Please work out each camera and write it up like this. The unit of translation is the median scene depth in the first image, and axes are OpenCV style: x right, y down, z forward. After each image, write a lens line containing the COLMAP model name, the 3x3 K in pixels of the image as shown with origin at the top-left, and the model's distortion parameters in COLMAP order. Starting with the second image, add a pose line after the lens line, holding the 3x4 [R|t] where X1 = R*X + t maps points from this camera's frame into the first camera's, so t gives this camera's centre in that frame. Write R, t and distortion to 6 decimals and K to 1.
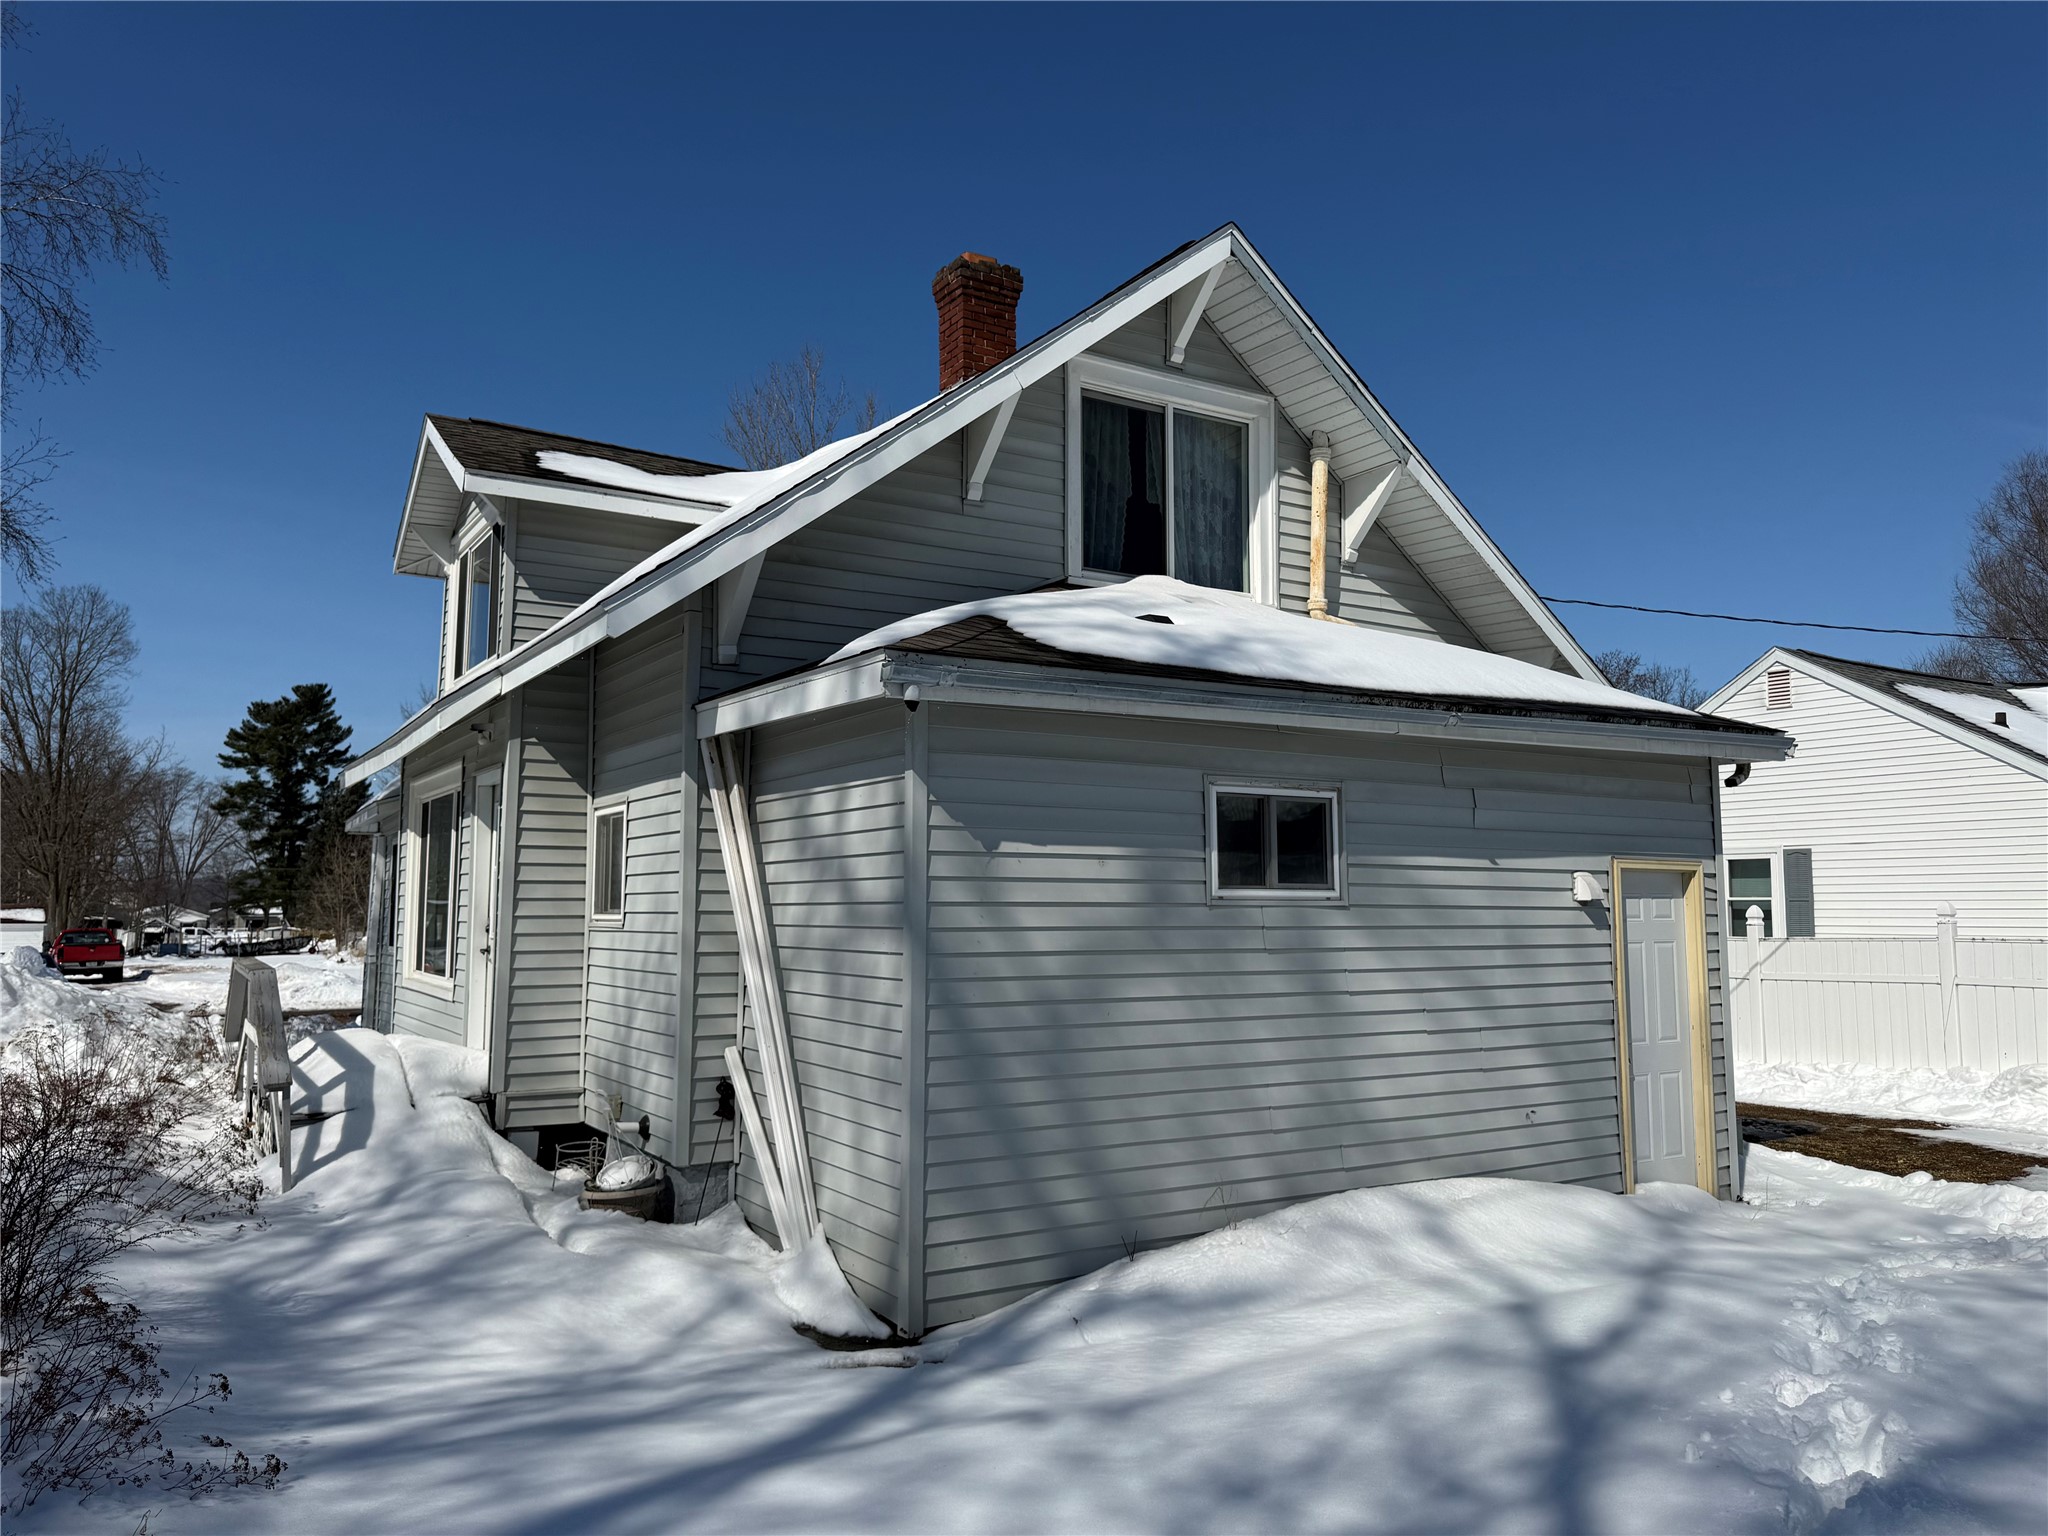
lens RADIAL K [[1459.2, 0, 1023.9], [0, 1459.2, 774.6], [0, 0, 1]] dist [0.056137, -0.083364]
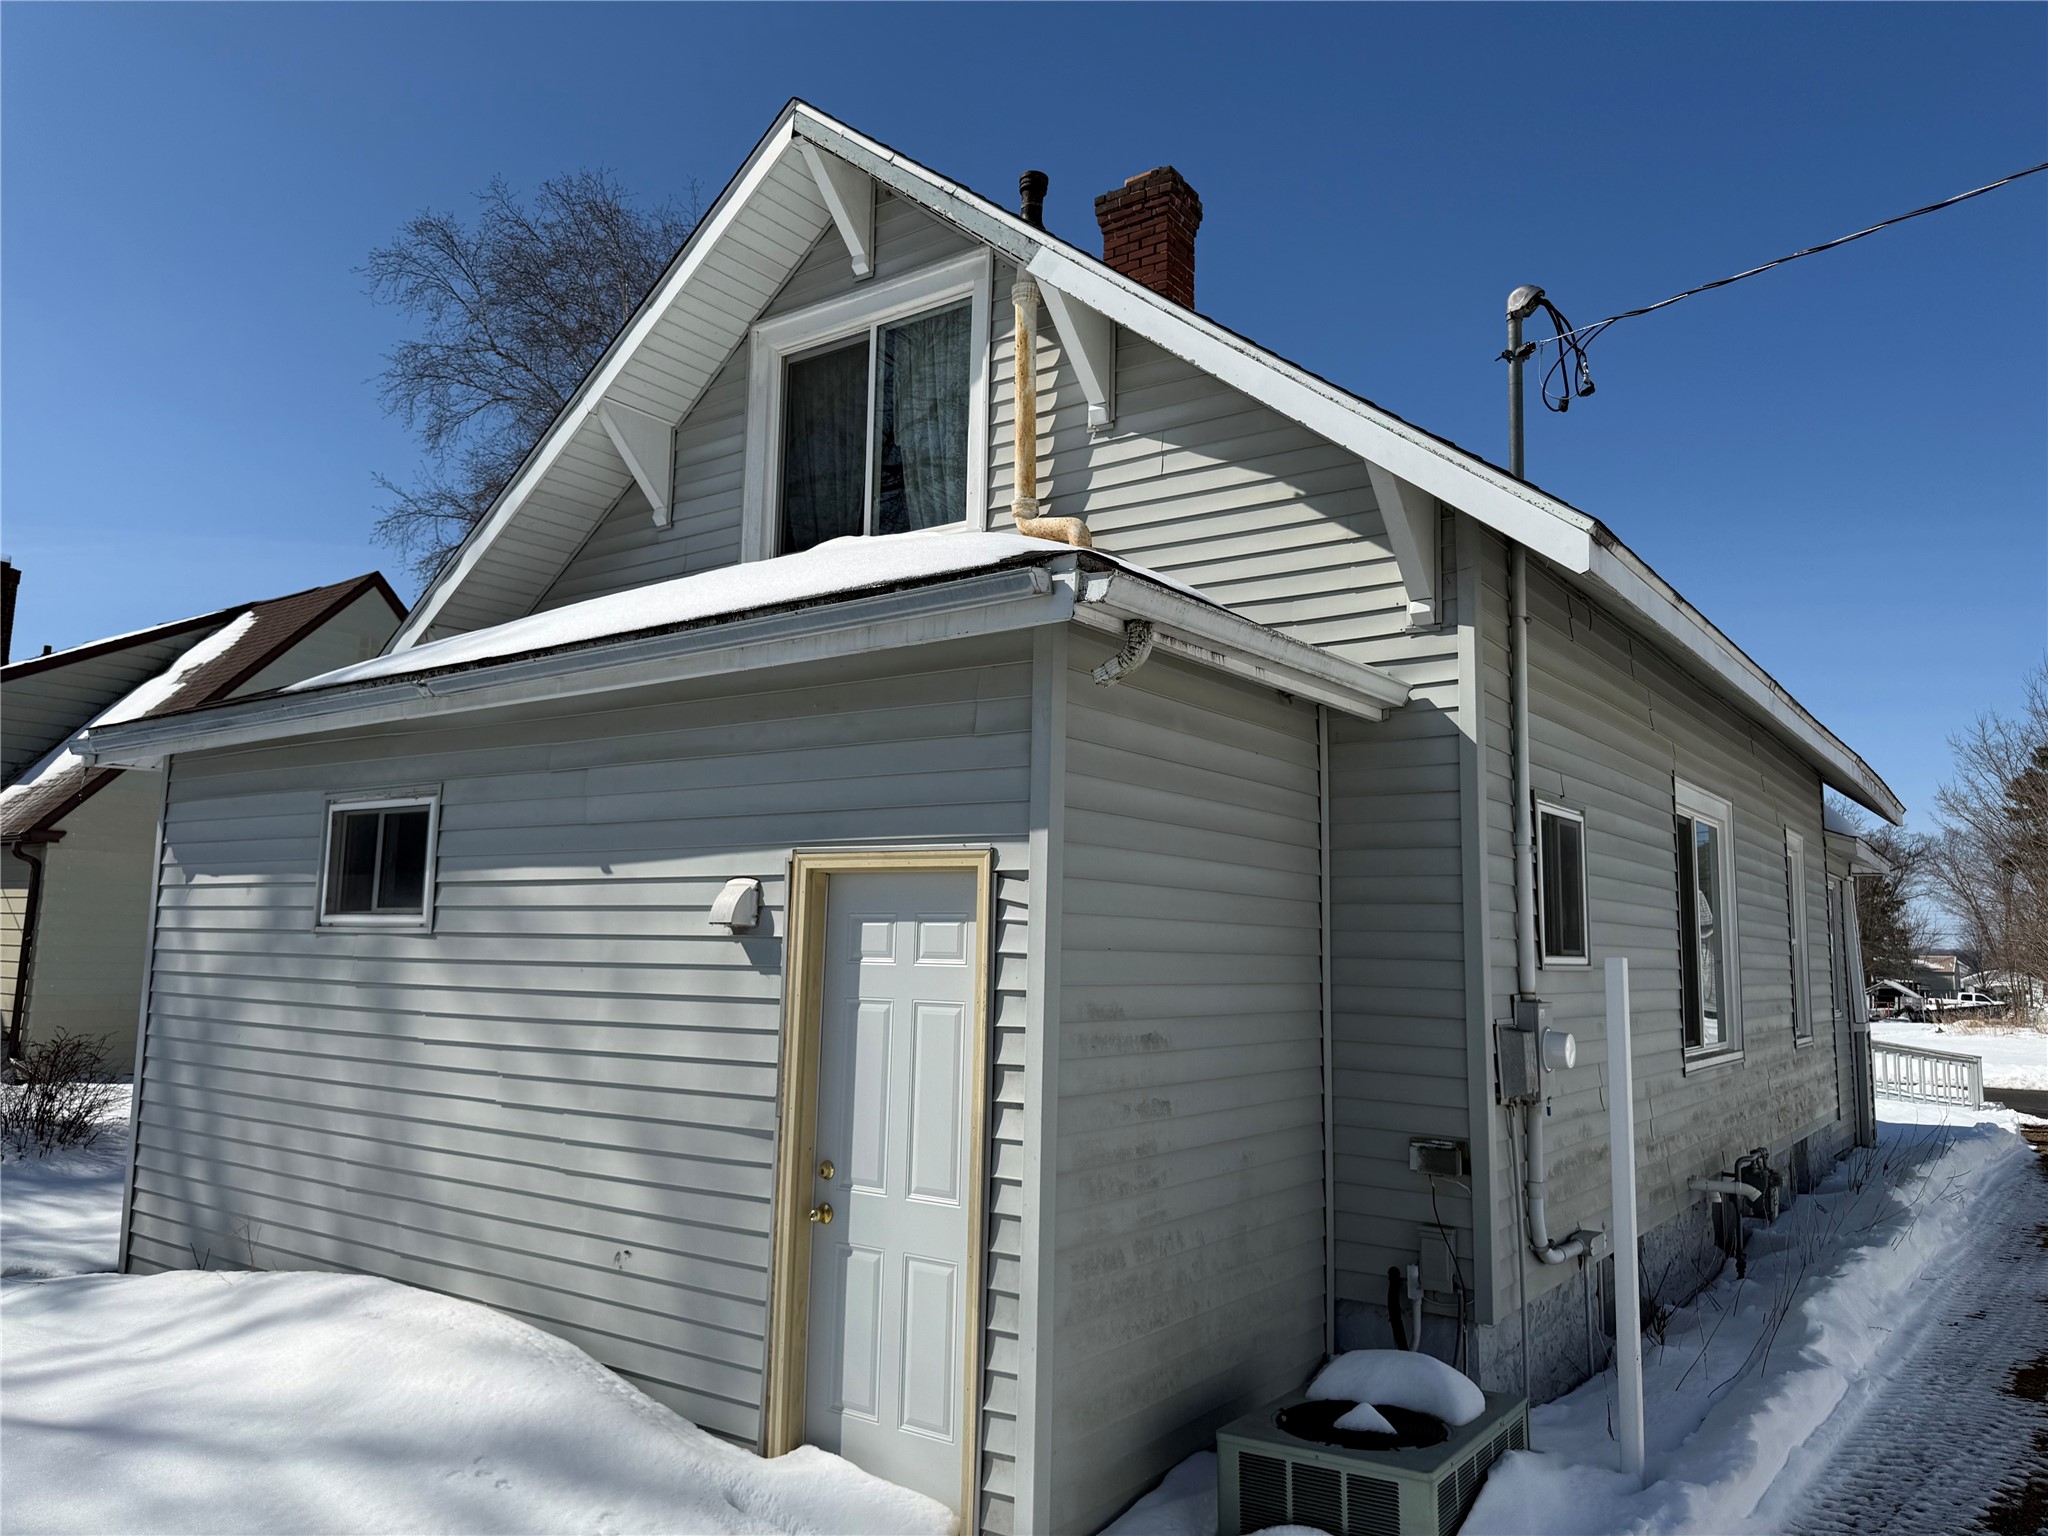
lens RADIAL K [[1487.9, 0, 1027.1], [0, 1487.9, 745.8], [0, 0, 1]] dist [0.061949, -0.190042]
pose [[0.393907, -0.122899, -0.910897, 1.121147], [0.066006, 0.992244, -0.105331, 0.095071], [0.916777, -0.018634, 0.398964, 0.967921]]
